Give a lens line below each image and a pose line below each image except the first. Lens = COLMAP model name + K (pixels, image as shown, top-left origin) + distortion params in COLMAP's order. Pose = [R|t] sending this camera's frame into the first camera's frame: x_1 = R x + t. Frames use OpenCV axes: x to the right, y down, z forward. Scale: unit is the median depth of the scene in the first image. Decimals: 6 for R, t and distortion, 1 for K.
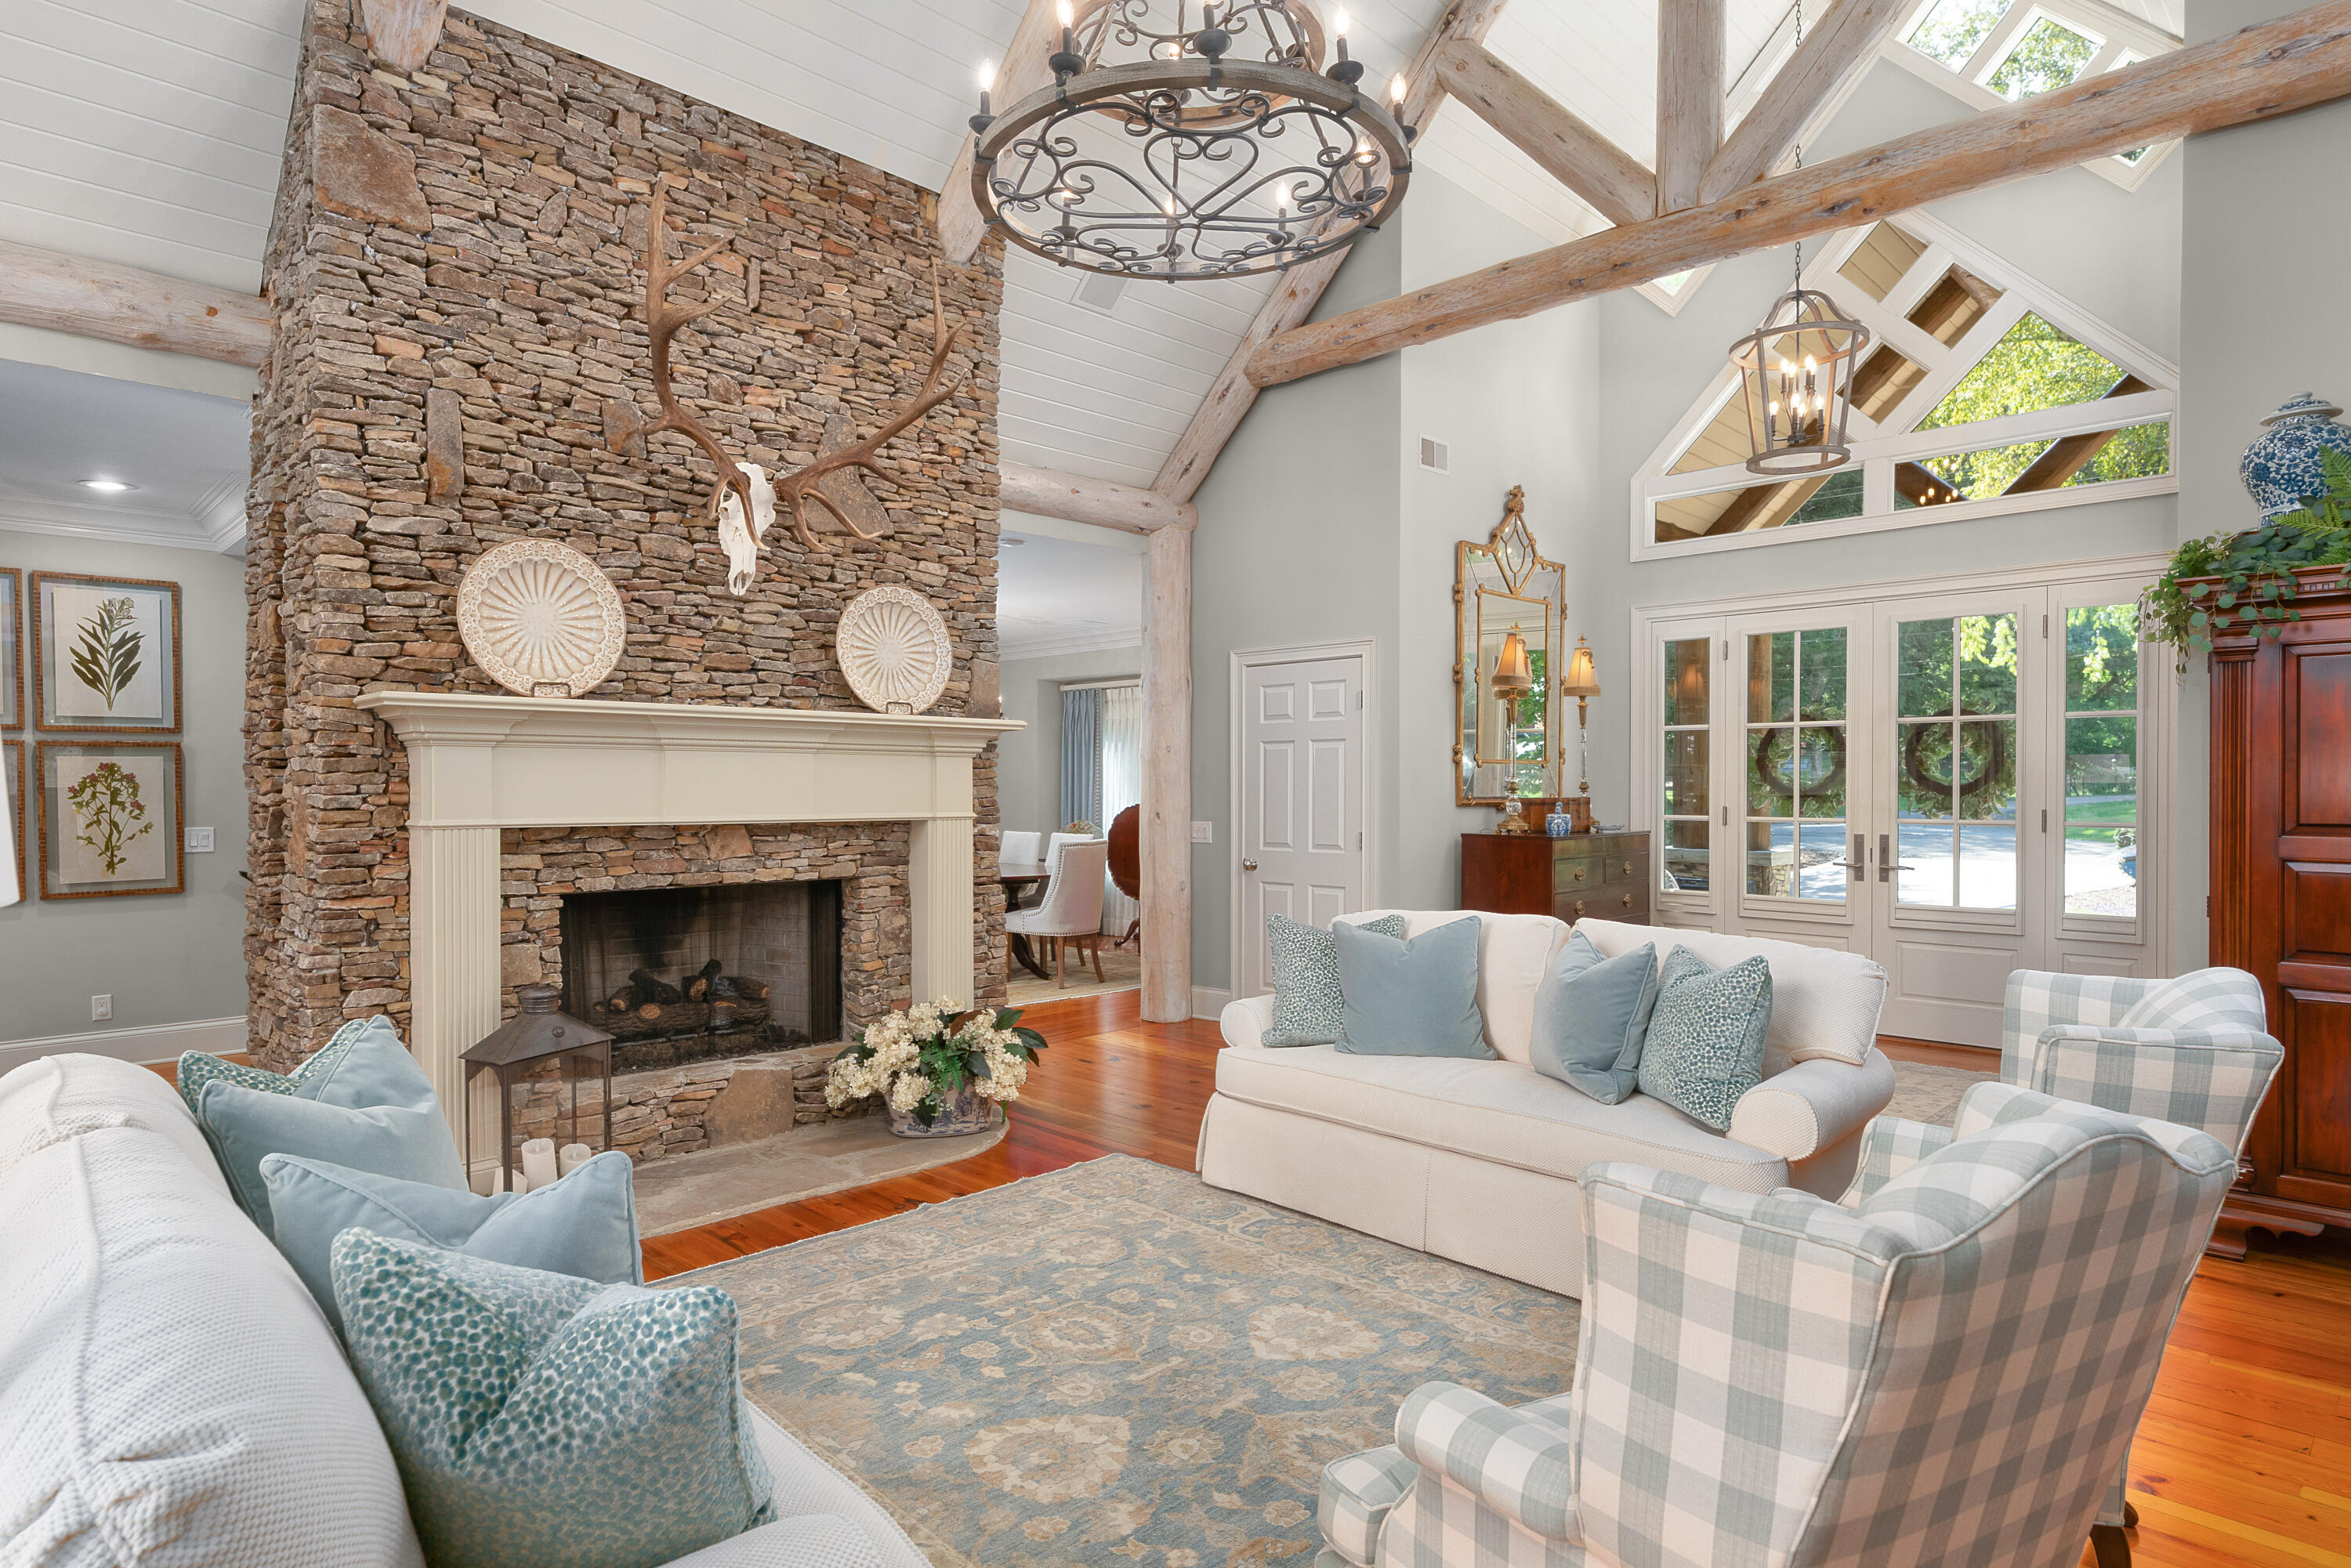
lens RADIAL K [[1297.7, 0, 1159.3], [0, 1297.7, 796.3], [0, 0, 1]] dist [-0.002552, 0.003308]
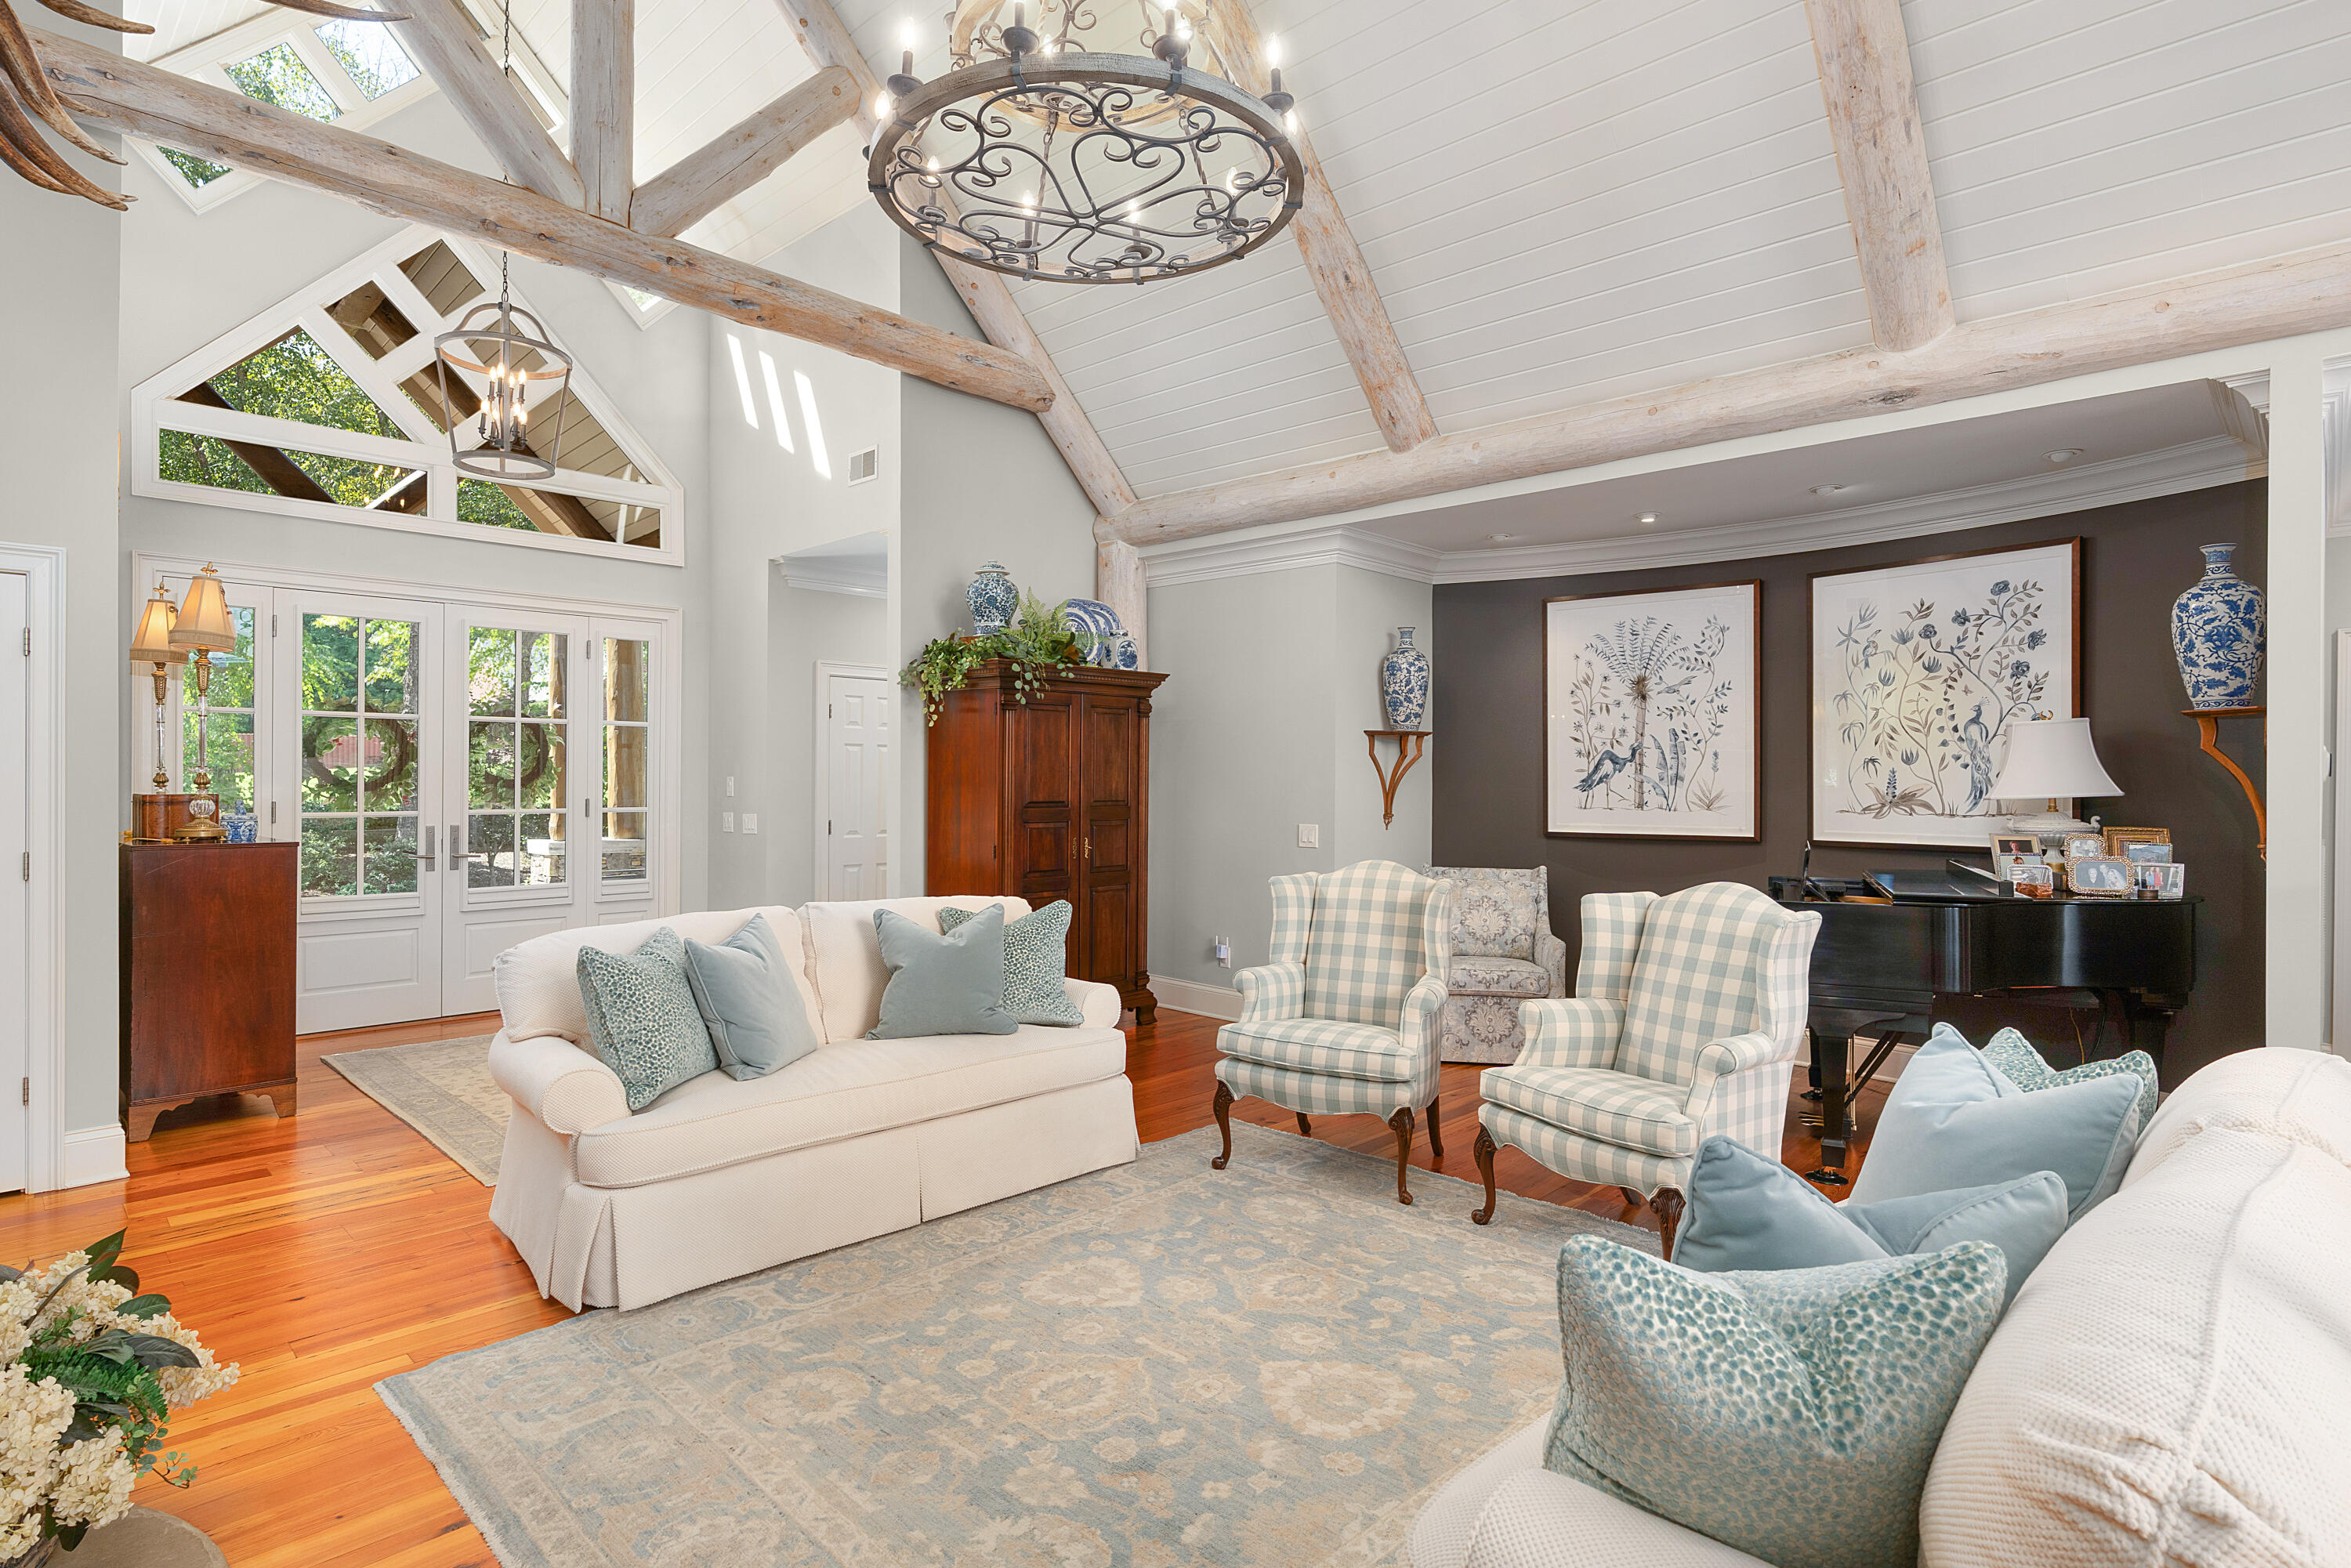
lens RADIAL K [[1181.0, 0, 1159.2], [0, 1181.0, 774.1], [0, 0, 1]] dist [-0.015471, -0.000418]
pose [[-0.016321, 0.005711, 0.999850, -0.668328], [0.004365, 0.999975, -0.005640, -0.007042], [-0.999857, 0.004272, -0.016345, 0.723804]]
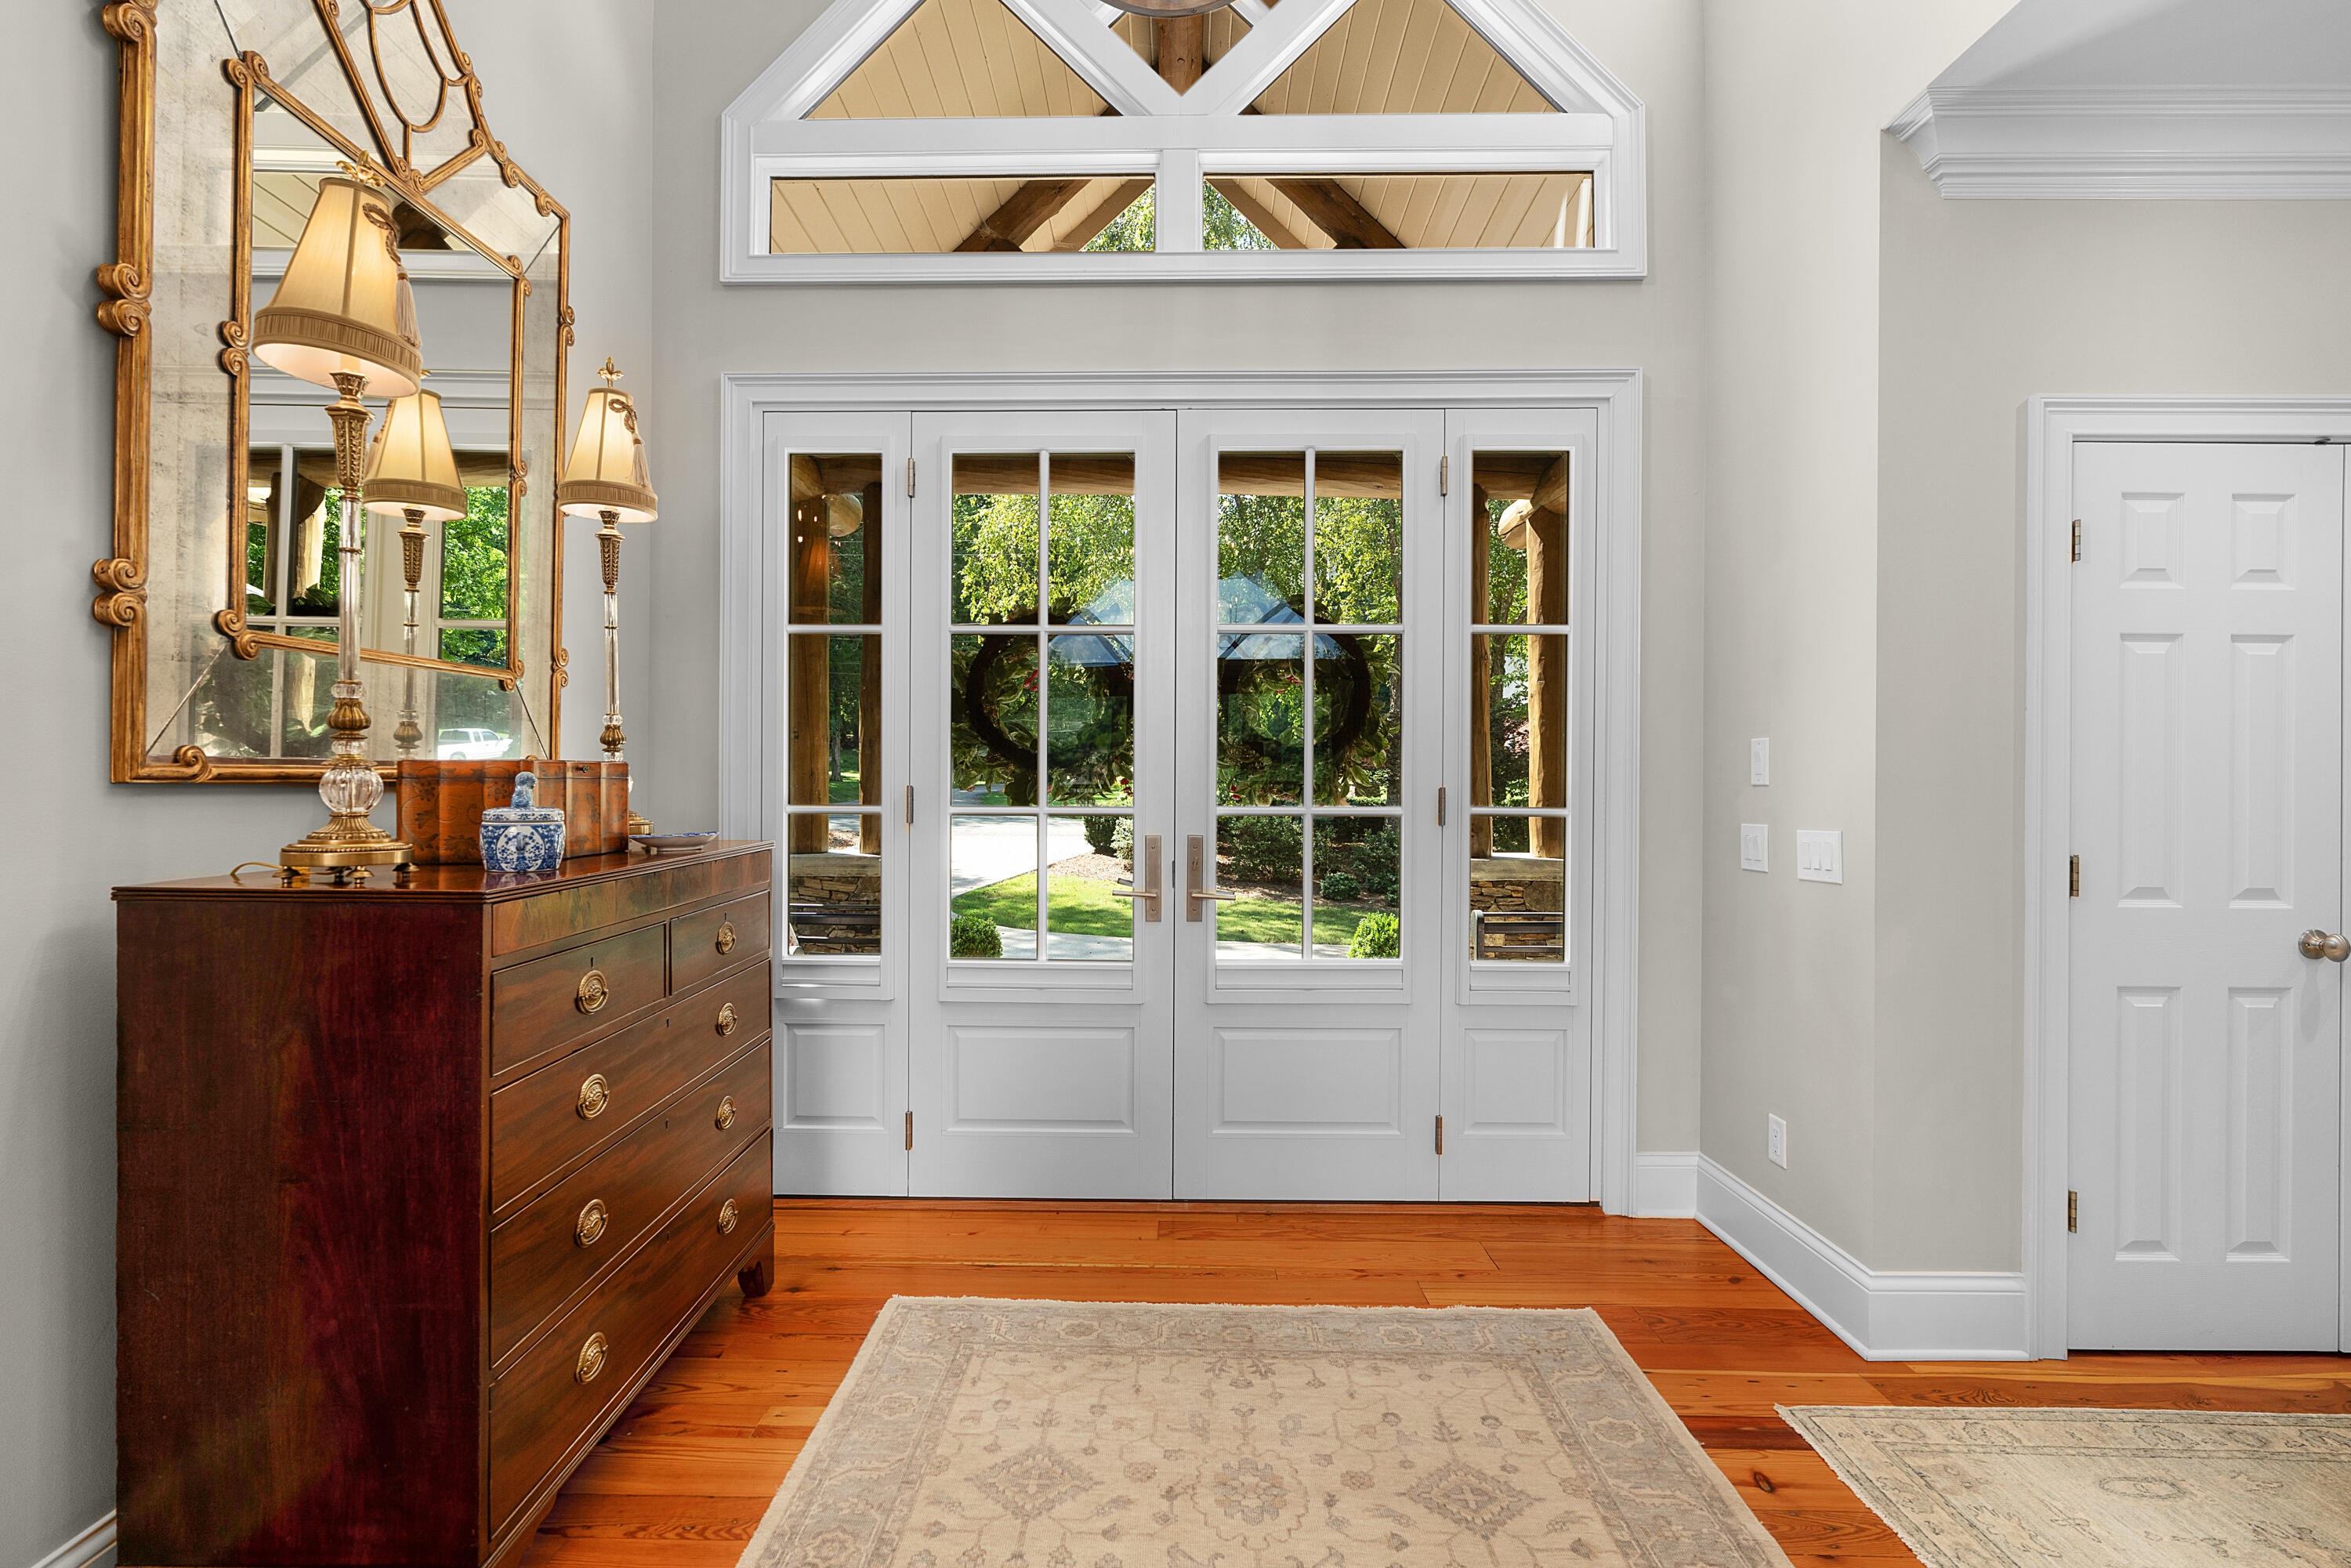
lens RADIAL K [[1093.7, 0, 1160.5], [0, 1093.7, 775.5], [0, 0, 1]] dist [-0.002979, -0.000050]
pose [[0.720076, 0.004134, 0.693883, 0.373182], [0.001399, 0.999972, -0.007409, 0.012230], [-0.693893, 0.006305, 0.720050, 1.110619]]
